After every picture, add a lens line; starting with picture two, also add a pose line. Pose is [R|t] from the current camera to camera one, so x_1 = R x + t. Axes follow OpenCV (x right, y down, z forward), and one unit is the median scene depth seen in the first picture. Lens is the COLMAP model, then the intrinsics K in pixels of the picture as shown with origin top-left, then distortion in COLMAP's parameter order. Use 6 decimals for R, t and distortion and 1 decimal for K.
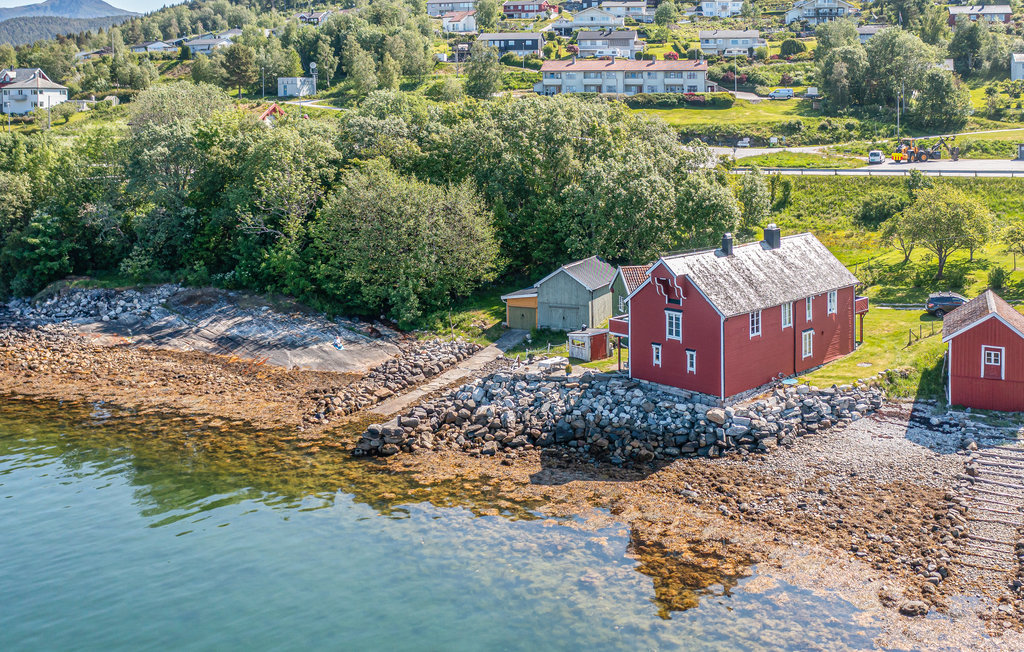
lens RADIAL K [[910.8, 0, 512.0], [0, 910.8, 326.0], [0, 0, 1]] dist [0.000435, -0.001691]
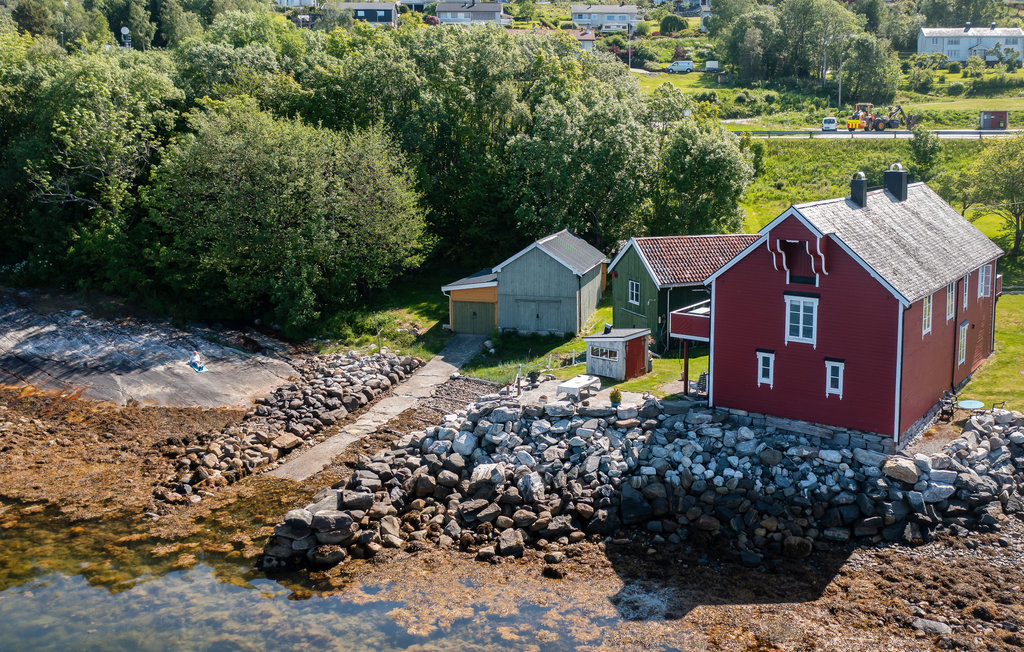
lens RADIAL K [[899.9, 0, 512.0], [0, 899.9, 357.7], [0, 0, 1]] dist [-0.012388, 0.004432]
pose [[0.982121, -0.029781, 0.185883, -0.087632], [0.024283, 0.999200, 0.031784, 0.000678], [-0.186680, -0.026702, 0.982058, 0.317632]]
